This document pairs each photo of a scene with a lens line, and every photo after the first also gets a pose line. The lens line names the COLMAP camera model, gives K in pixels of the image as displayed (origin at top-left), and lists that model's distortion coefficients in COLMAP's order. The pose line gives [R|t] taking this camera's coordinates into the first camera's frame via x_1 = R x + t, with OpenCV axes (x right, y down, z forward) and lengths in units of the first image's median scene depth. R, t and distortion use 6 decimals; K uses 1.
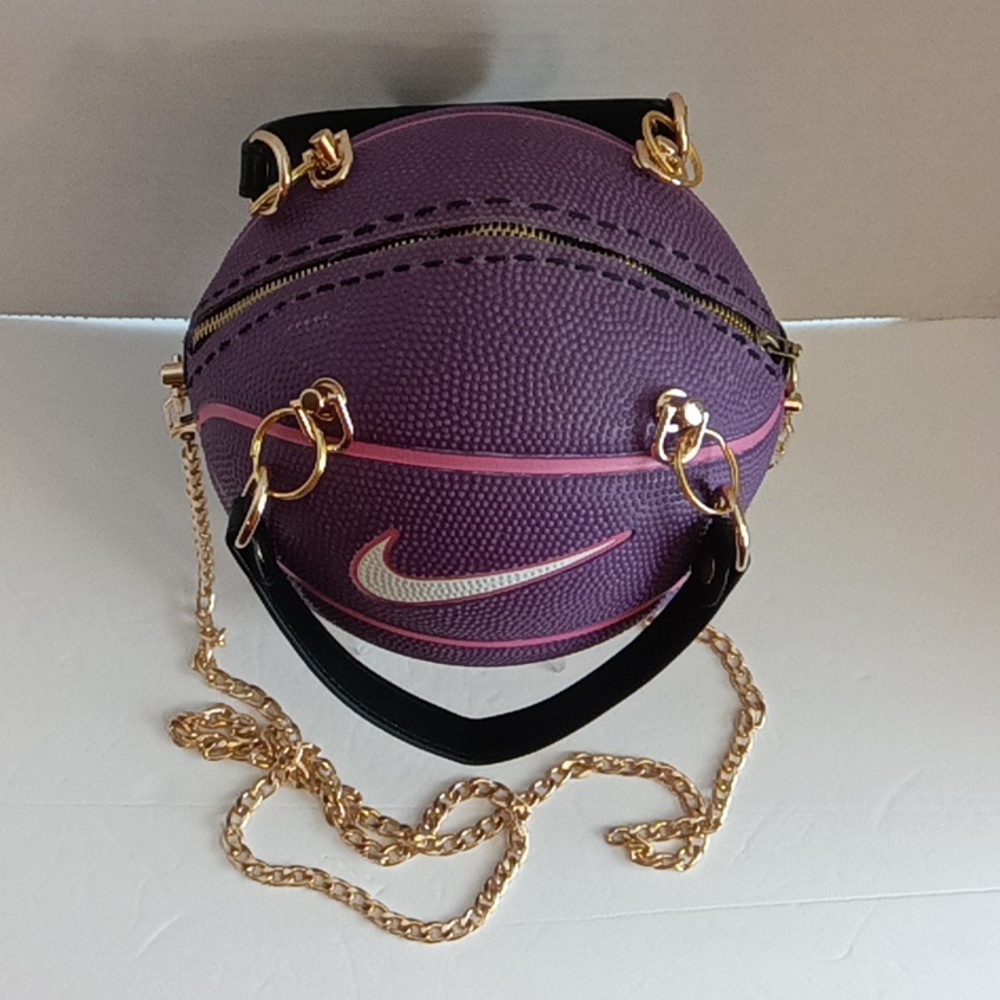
lens RADIAL K [[1479.3, 0, 504.7], [0, 1479.3, 500.6], [0, 0, 1]] dist [-0.050779, 0.000000]
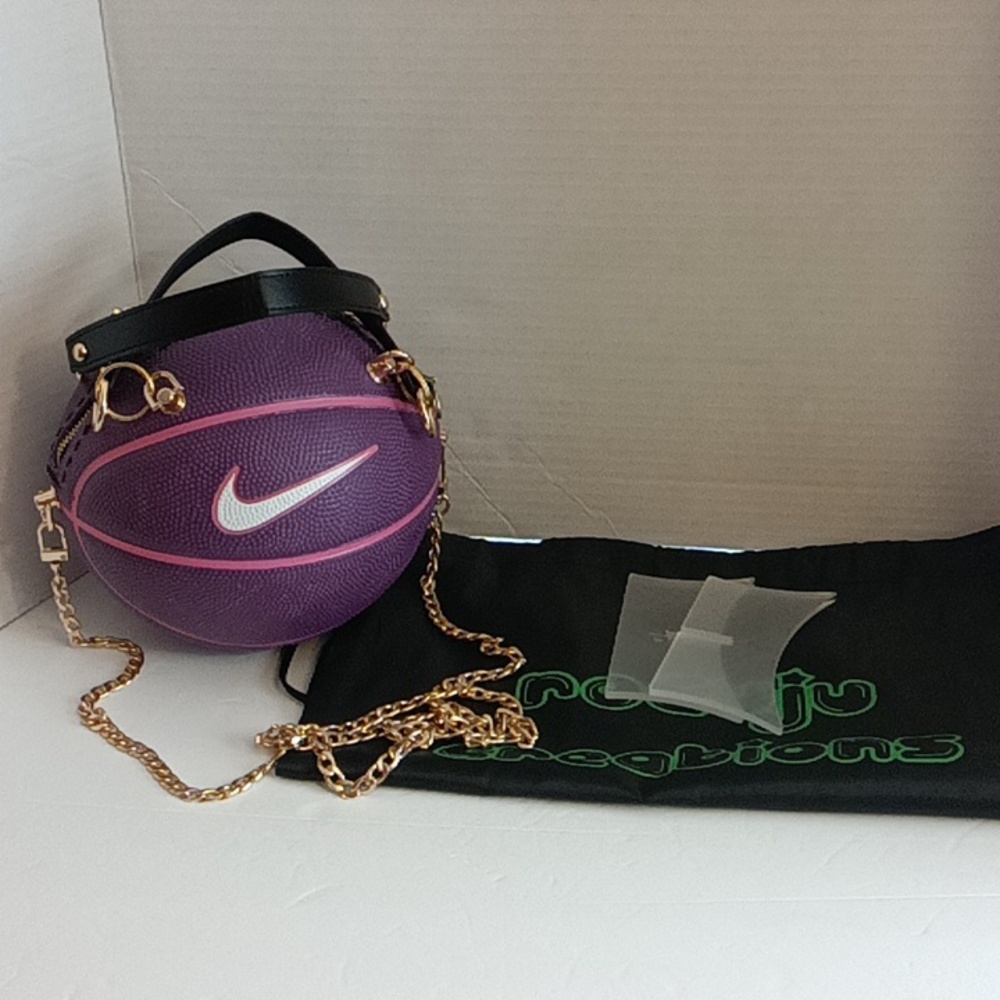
lens RADIAL K [[1479.3, 0, 500.5], [0, 1479.3, 489.6], [0, 0, 1]] dist [-0.050779, 0.000000]
pose [[0.899258, -0.226699, 0.374089, -0.405398], [0.384509, 0.817404, -0.428956, 0.800416], [-0.208538, 0.529583, 0.822225, -0.322472]]
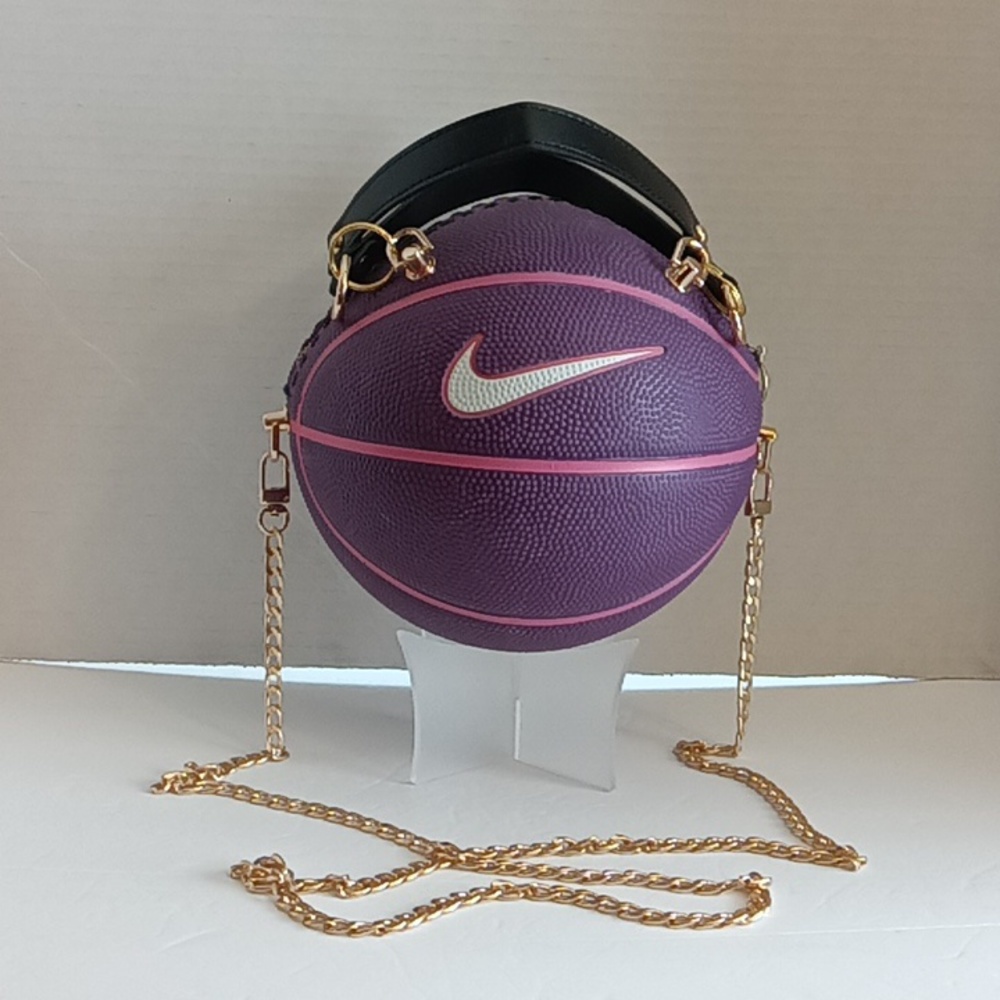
lens RADIAL K [[1479.3, 0, 496.0], [0, 1479.3, 497.0], [0, 0, 1]] dist [-0.050779, 0.000000]
pose [[0.992957, -0.036944, 0.112566, -0.203284], [0.110581, 0.629995, -0.768686, 1.055556], [-0.042518, 0.775720, 0.629644, 0.308985]]
